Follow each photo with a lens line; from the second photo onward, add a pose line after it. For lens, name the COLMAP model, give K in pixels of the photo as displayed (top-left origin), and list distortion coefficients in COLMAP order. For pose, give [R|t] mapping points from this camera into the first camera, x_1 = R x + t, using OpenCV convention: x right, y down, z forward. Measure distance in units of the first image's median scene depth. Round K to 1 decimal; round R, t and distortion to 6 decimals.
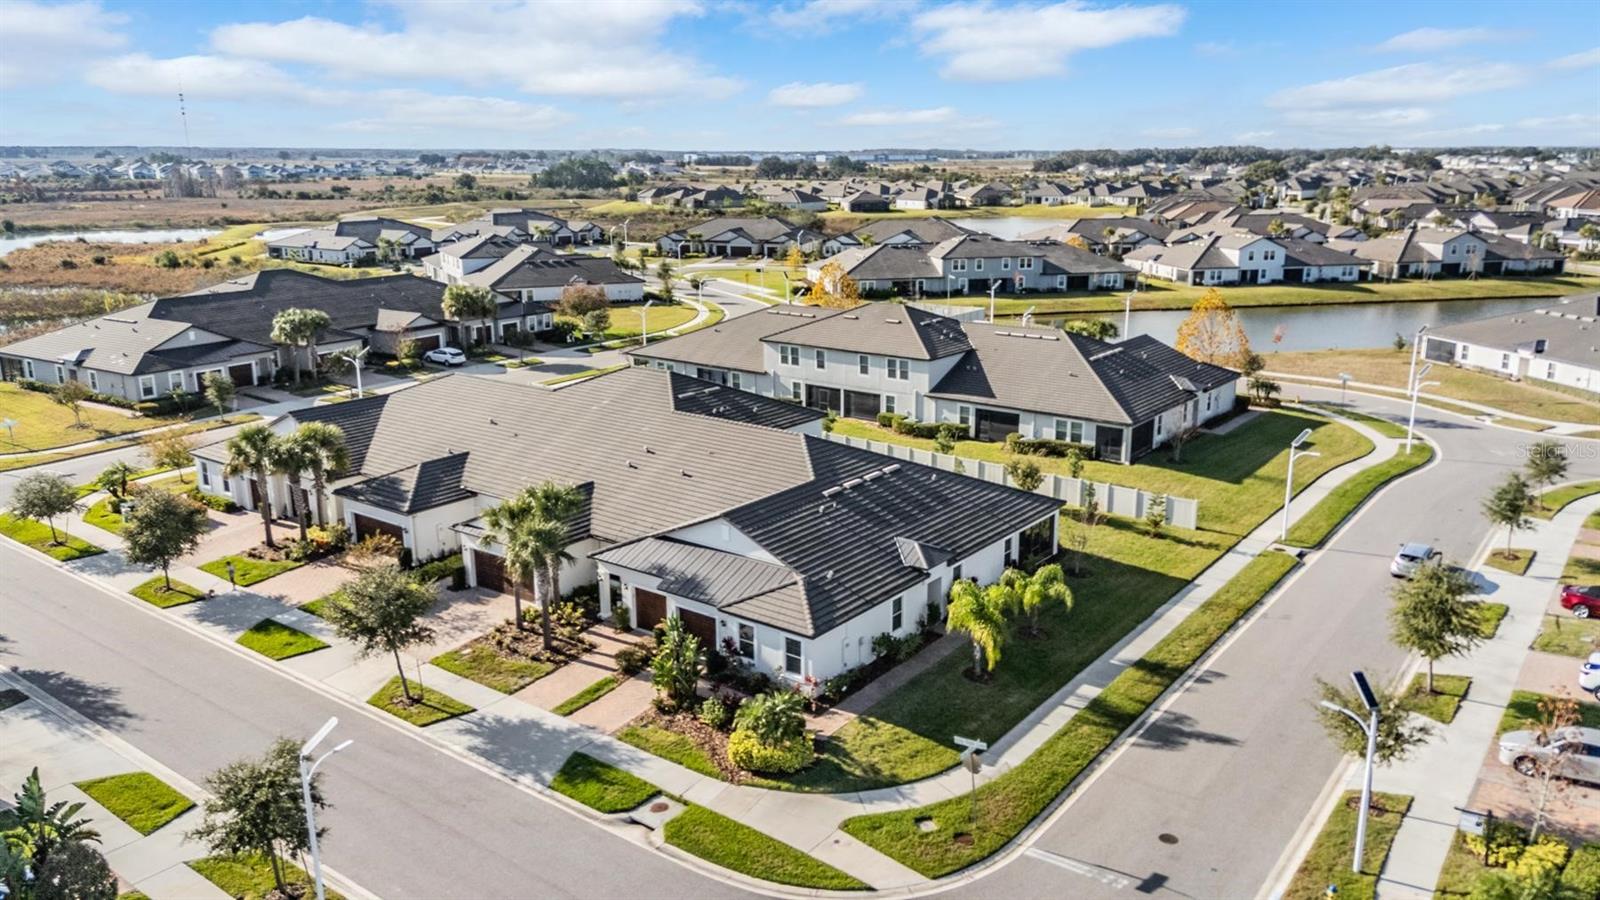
lens RADIAL K [[1174.6, 0, 802.4], [0, 1174.6, 419.1], [0, 0, 1]] dist [0.090690, -0.088153]
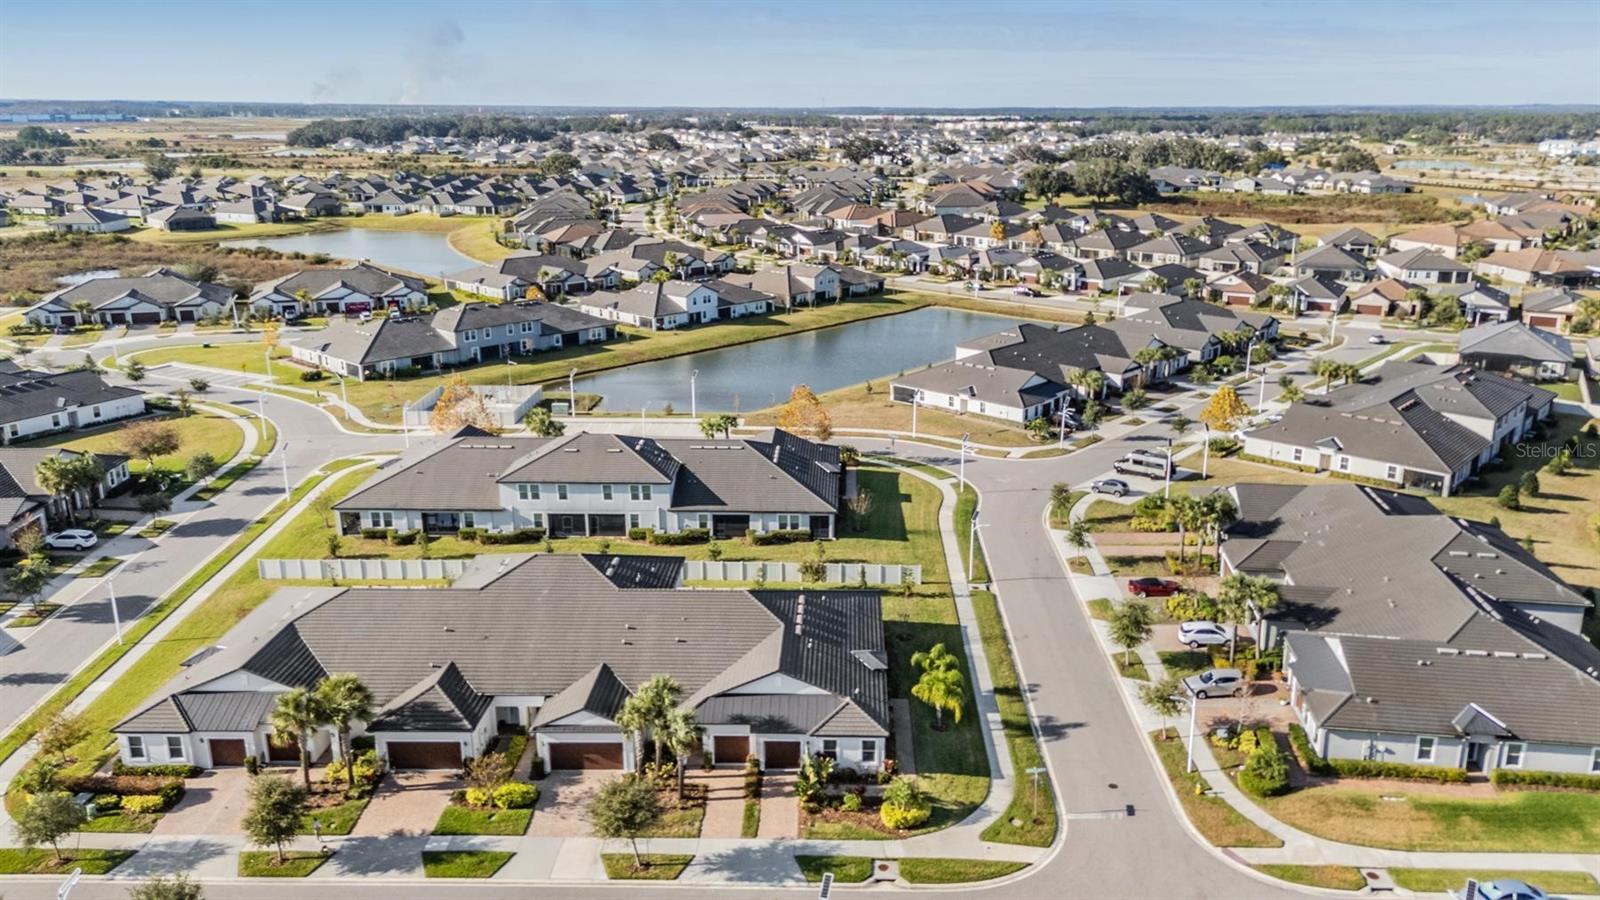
lens RADIAL K [[1178.5, 0, 818.7], [0, 1178.5, 448.2], [0, 0, 1]] dist [0.084221, -0.082075]
pose [[0.809862, -0.160229, 0.564314, -0.542411], [0.126631, 0.987045, 0.098525, -0.220606], [-0.572790, -0.008332, 0.819660, -0.153802]]
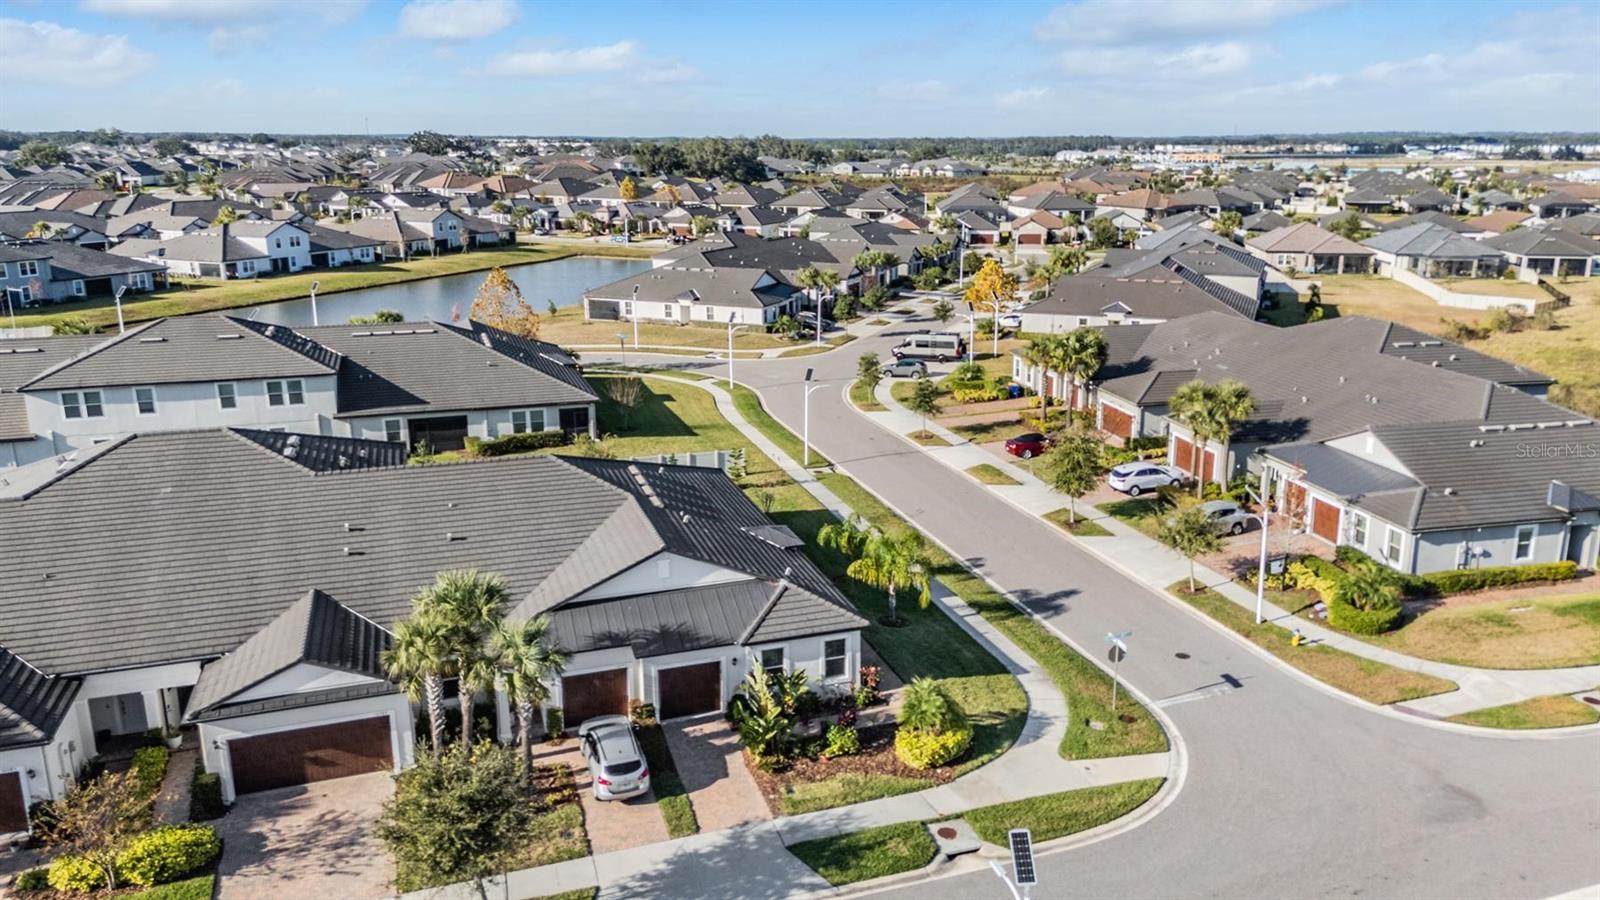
lens RADIAL K [[1182.0, 0, 827.9], [0, 1182.0, 446.3], [0, 0, 1]] dist [0.097317, -0.104938]
pose [[0.548173, -0.205676, 0.810681, -0.449272], [0.181604, 0.975436, 0.124677, -0.048940], [-0.816411, 0.078878, 0.572059, 0.278749]]
